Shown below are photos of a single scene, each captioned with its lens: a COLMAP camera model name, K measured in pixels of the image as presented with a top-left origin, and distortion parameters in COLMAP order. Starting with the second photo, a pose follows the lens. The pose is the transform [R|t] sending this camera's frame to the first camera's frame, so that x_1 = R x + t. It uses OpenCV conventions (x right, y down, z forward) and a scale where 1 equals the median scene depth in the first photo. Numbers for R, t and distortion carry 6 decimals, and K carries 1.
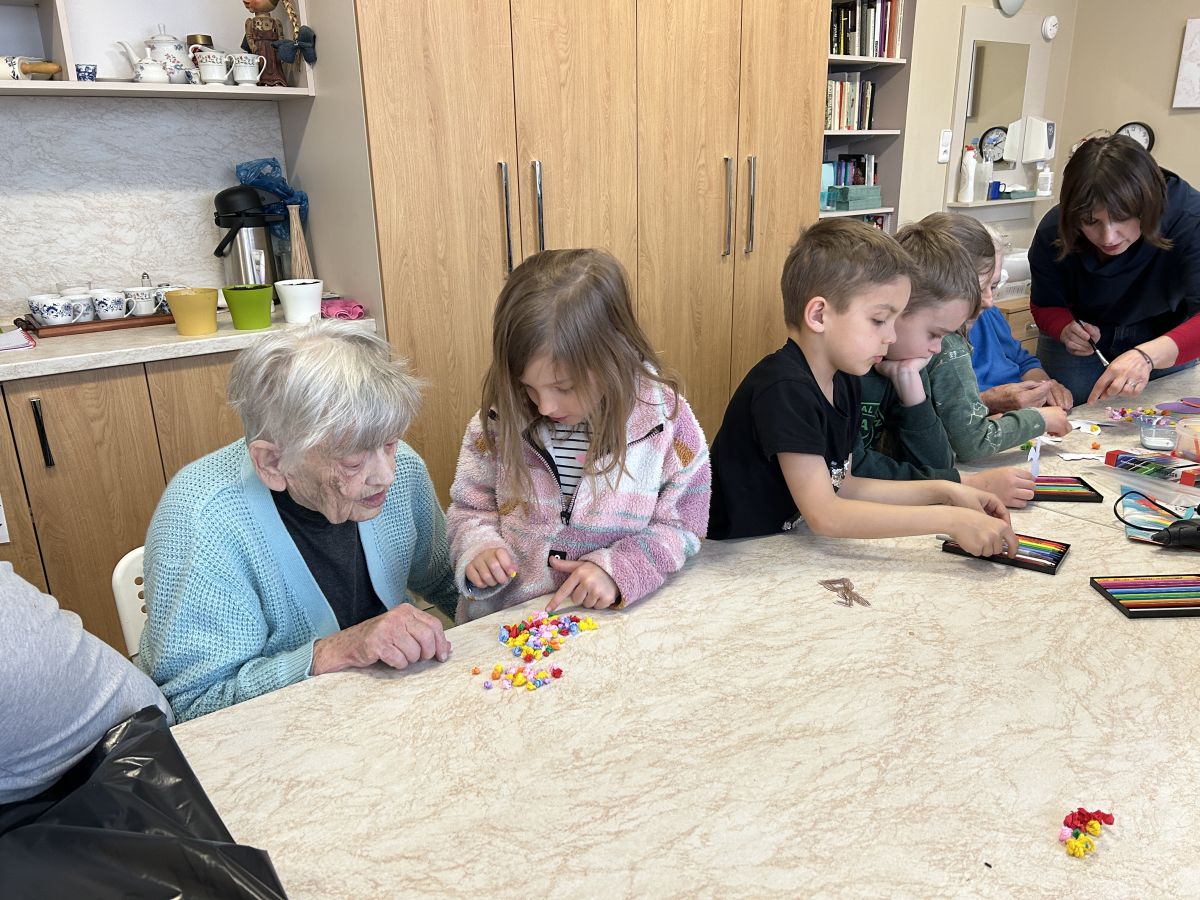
lens RADIAL K [[915.8, 0, 600.0], [0, 915.8, 450.0], [0, 0, 1]] dist [0.029098, -0.032857]
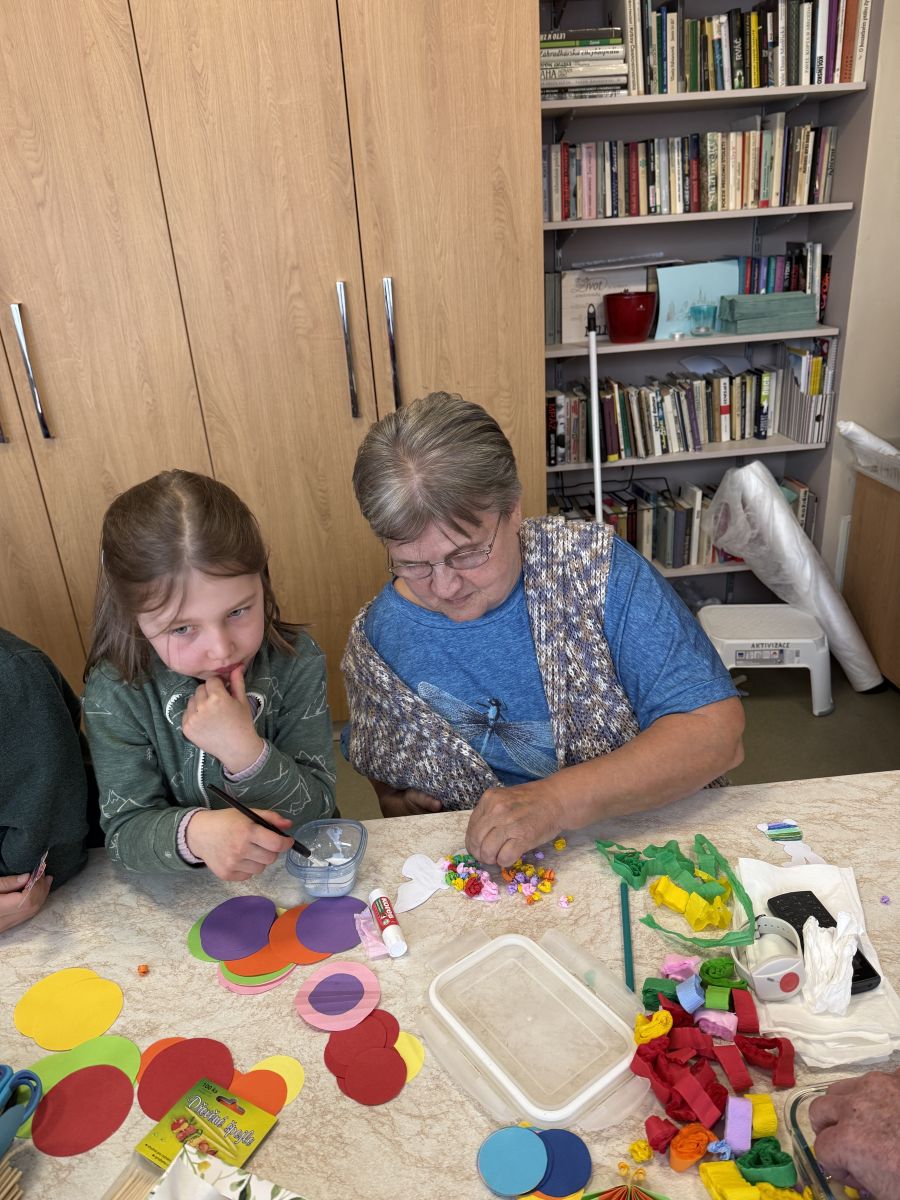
lens RADIAL K [[858.3, 0, 450.0], [0, 858.3, 600.0], [0, 0, 1]] dist [0.029980, -0.045542]
pose [[0.832411, 0.179726, -0.524204, 0.690851], [-0.120326, 0.981998, 0.145609, -0.208498], [0.540937, -0.058131, 0.839052, 0.535779]]
